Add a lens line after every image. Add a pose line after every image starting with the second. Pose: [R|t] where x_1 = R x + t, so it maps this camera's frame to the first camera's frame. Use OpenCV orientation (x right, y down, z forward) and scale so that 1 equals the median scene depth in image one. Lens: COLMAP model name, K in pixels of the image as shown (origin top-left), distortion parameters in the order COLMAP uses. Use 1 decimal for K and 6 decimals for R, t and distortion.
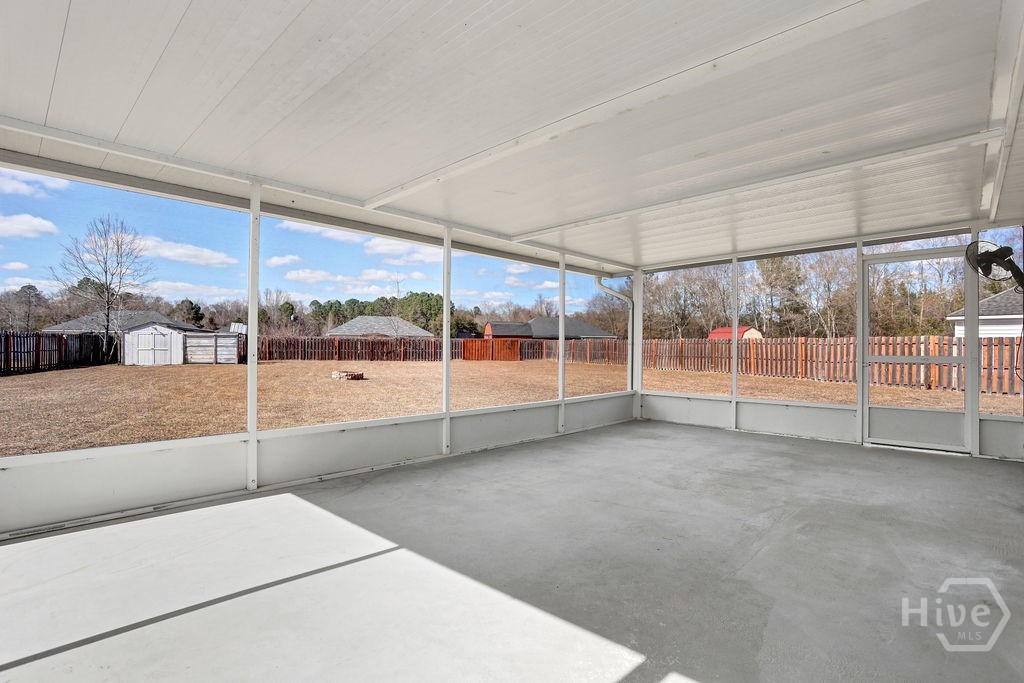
lens RADIAL K [[497.0, 0, 512.0], [0, 497.0, 341.5], [0, 0, 1]] dist [-0.041185, 0.000924]
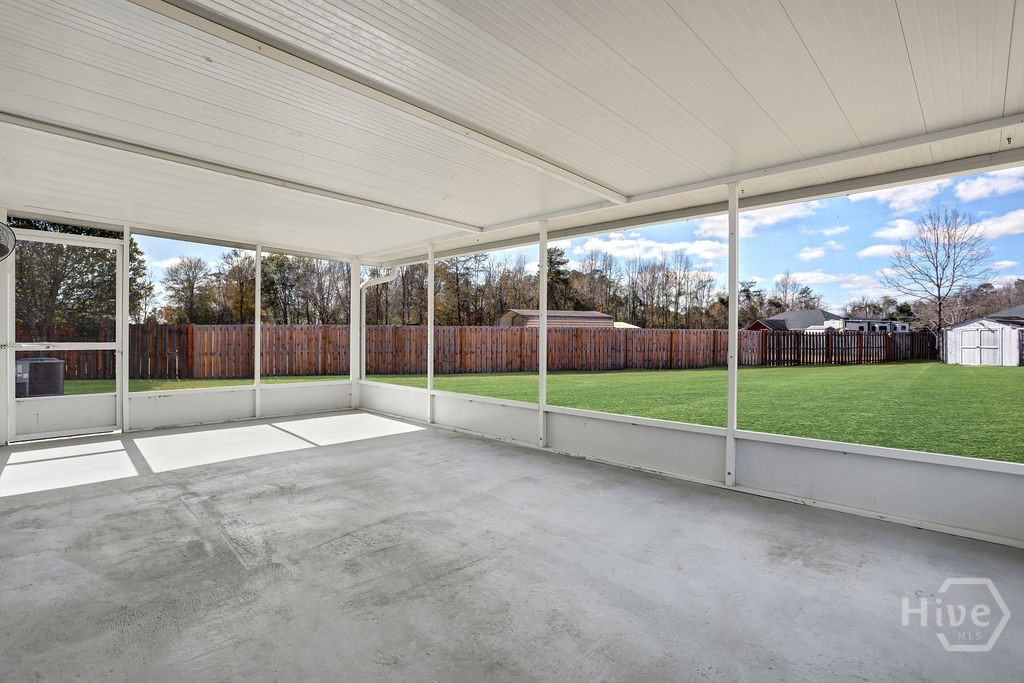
lens RADIAL K [[497.0, 0, 512.0], [0, 497.0, 341.5], [0, 0, 1]] dist [-0.041185, 0.000924]
pose [[-0.027901, -0.002895, -0.999607, 0.213995], [0.006294, 0.999975, -0.003071, 0.003638], [0.999591, -0.006378, -0.027882, 0.233835]]
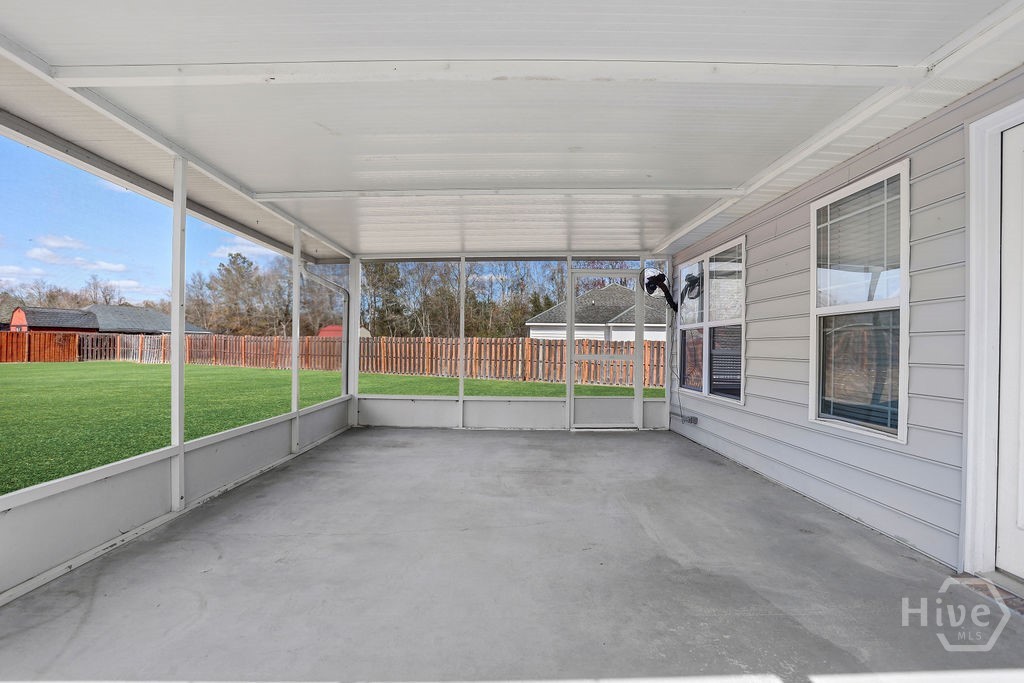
lens RADIAL K [[513.2, 0, 510.6], [0, 513.2, 347.9], [0, 0, 1]] dist [-0.082204, 0.037893]
pose [[0.719705, 0.003048, 0.694273, -0.065226], [-0.014742, 0.999832, 0.010892, 0.000737], [-0.694123, -0.018075, 0.719629, 0.058268]]
